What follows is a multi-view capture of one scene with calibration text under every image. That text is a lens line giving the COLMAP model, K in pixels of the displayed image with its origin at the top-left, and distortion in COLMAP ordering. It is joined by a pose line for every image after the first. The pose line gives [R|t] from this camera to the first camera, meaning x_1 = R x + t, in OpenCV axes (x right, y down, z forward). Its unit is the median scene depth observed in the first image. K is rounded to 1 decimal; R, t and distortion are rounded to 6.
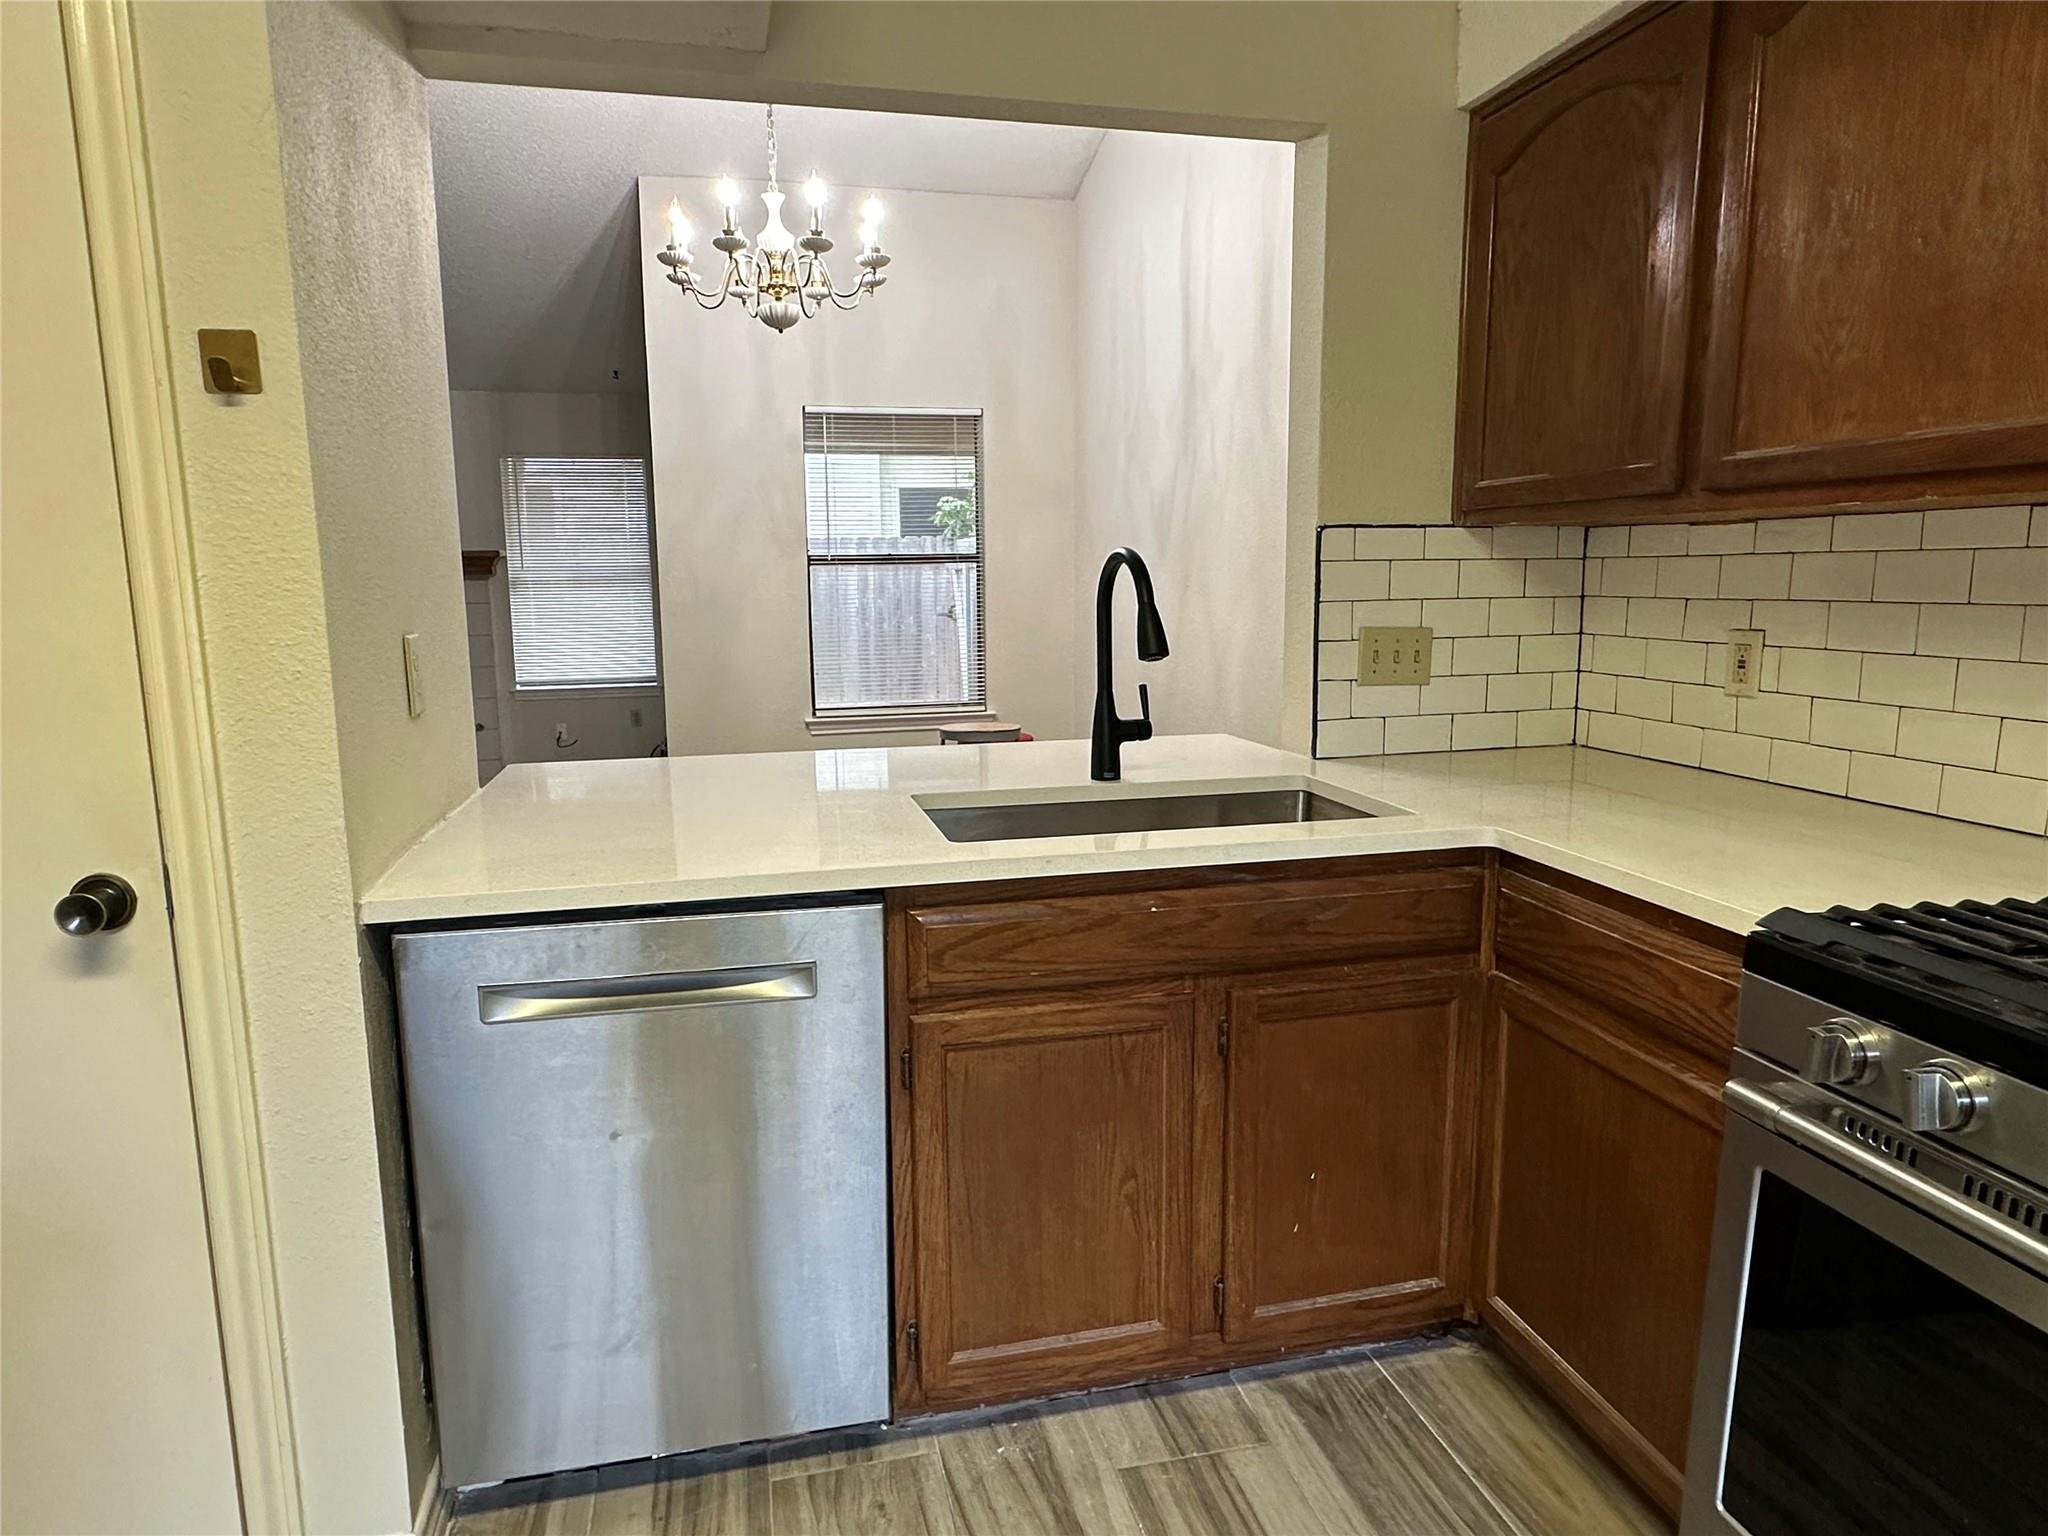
lens RADIAL K [[1231.7, 0, 1018.1], [0, 1231.7, 770.6], [0, 0, 1]] dist [-0.003802, 0.002491]
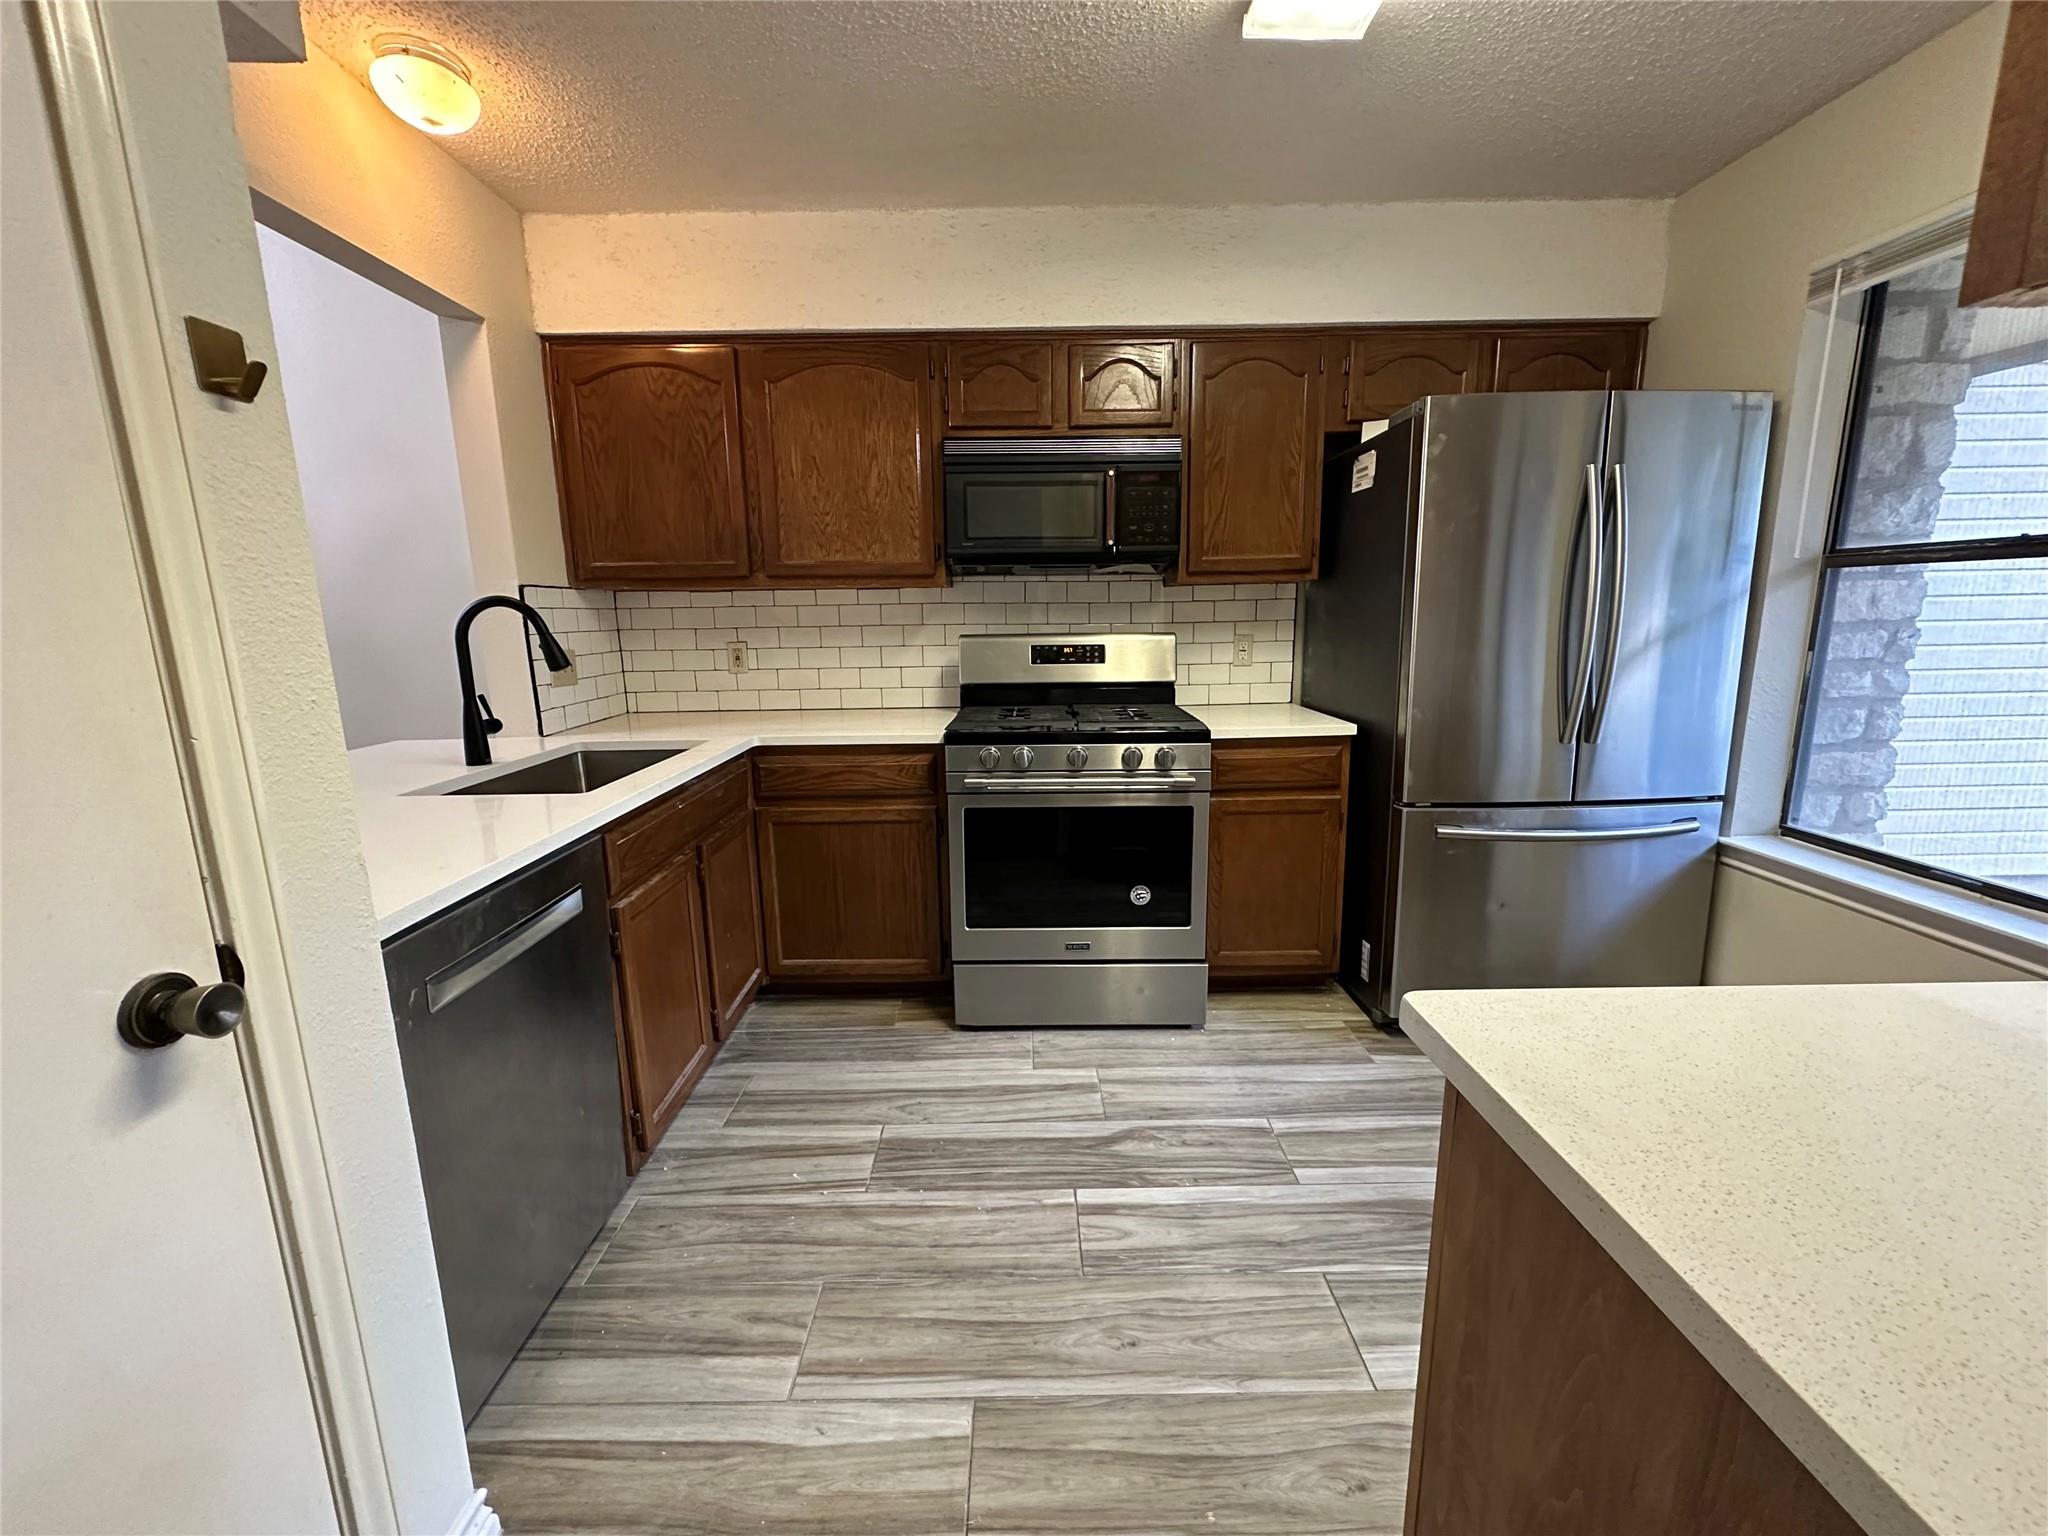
lens RADIAL K [[814.5, 0, 1024.7], [0, 814.5, 767.8], [0, 0, 1]] dist [-0.002194, 0.000792]
pose [[0.215780, -0.176340, 0.960387, -0.818838], [0.167388, 0.975678, 0.141539, -0.019802], [-0.961988, 0.130216, 0.240049, 0.236911]]
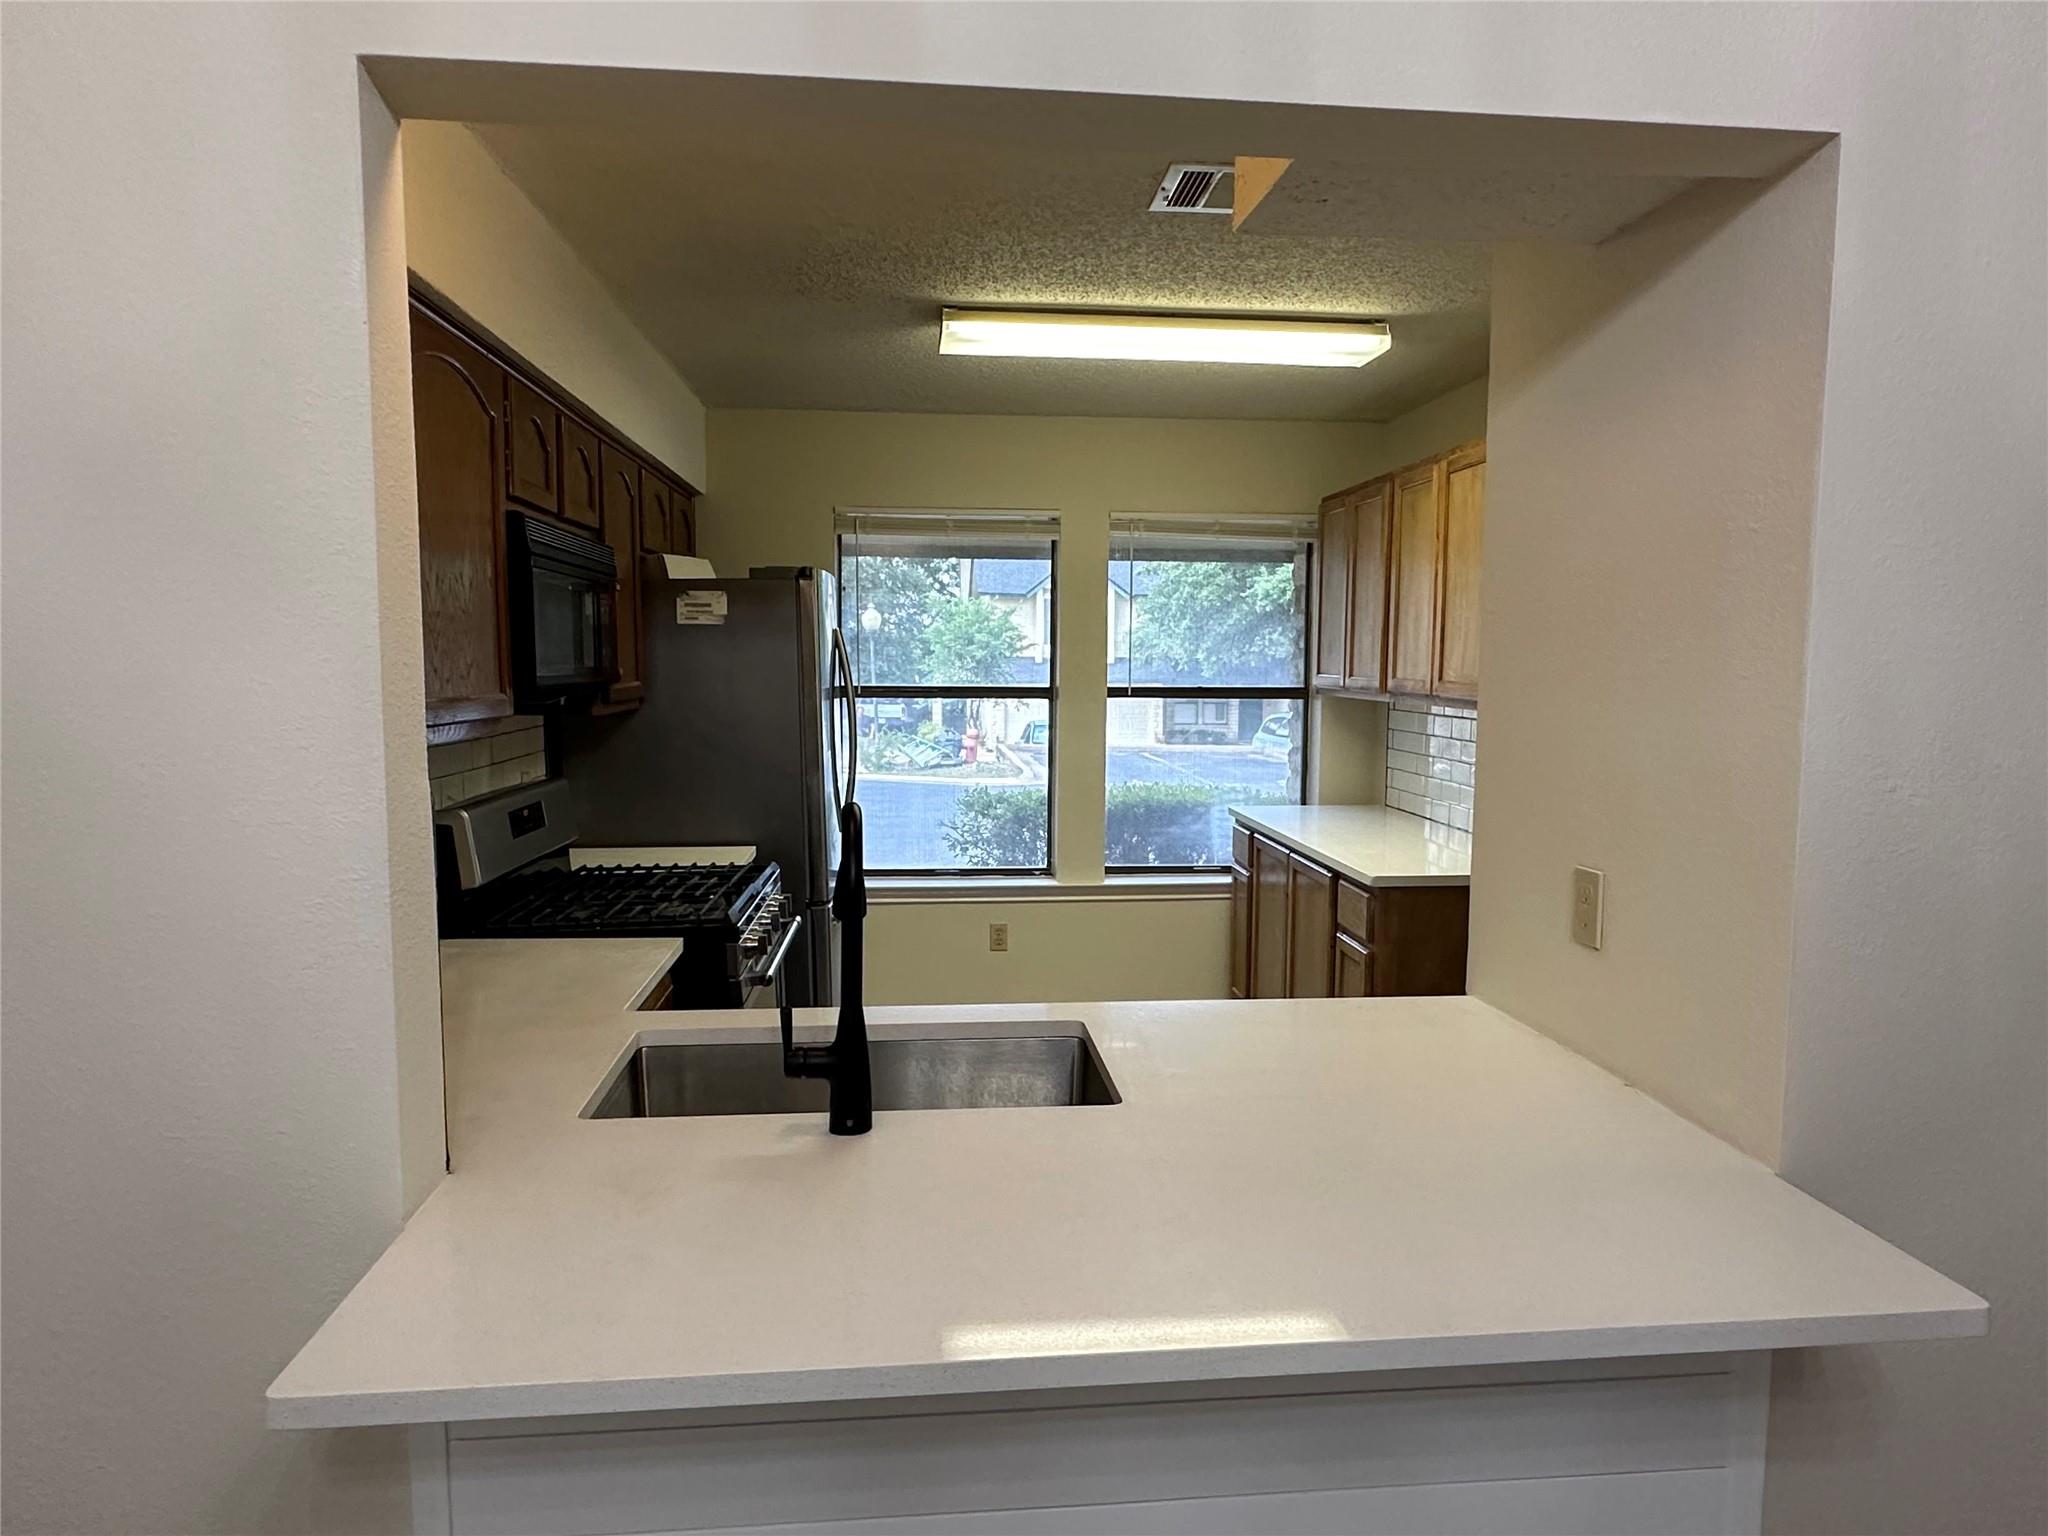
lens RADIAL K [[1231.7, 0, 1017.7], [0, 1231.7, 769.7], [0, 0, 1]] dist [-0.003802, 0.002491]
pose [[-0.990156, -0.006217, 0.139830, -0.147337], [0.028340, 0.969416, 0.243781, -0.442648], [-0.137069, 0.245344, -0.959697, 1.973606]]
